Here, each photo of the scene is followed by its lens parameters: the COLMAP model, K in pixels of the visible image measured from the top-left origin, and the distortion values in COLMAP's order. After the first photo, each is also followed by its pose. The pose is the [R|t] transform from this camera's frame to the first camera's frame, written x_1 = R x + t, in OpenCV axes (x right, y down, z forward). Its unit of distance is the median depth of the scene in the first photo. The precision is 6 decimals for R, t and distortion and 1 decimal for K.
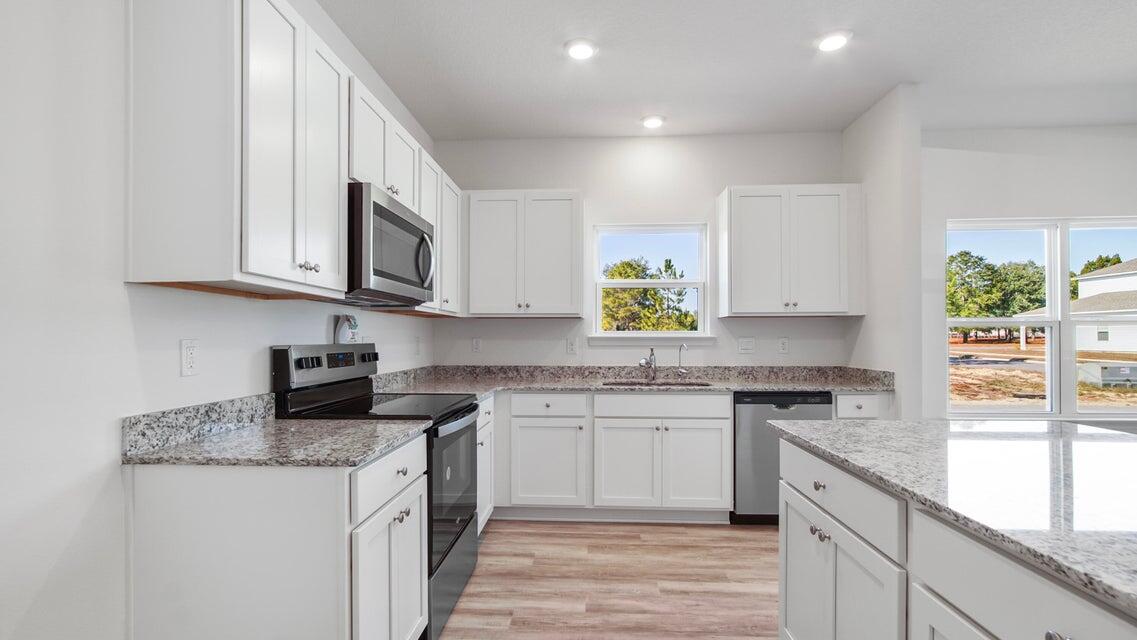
lens RADIAL K [[512.4, 0, 570.9], [0, 512.4, 329.9], [0, 0, 1]] dist [-0.000435, 0.000010]
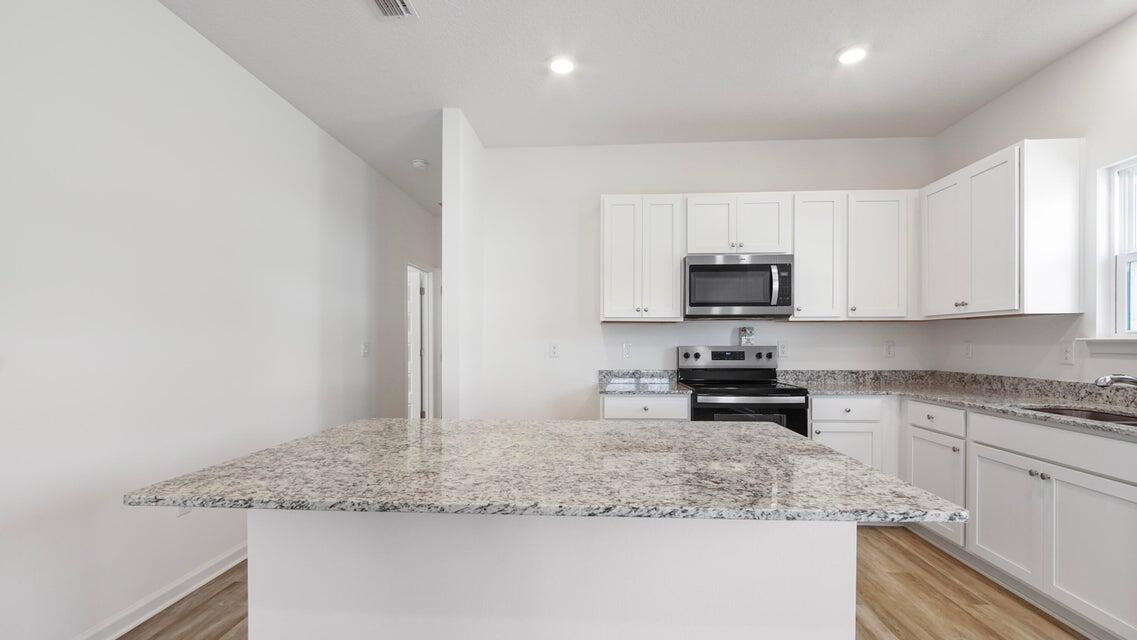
lens RADIAL K [[546.4, 0, 568.5], [0, 546.4, 320.0], [0, 0, 1]] dist [0.000859, 0.000353]
pose [[-0.033876, -0.042267, -0.998532, 0.931888], [0.015662, 0.998960, -0.042817, 0.008787], [0.999303, -0.017090, -0.033178, 0.404002]]
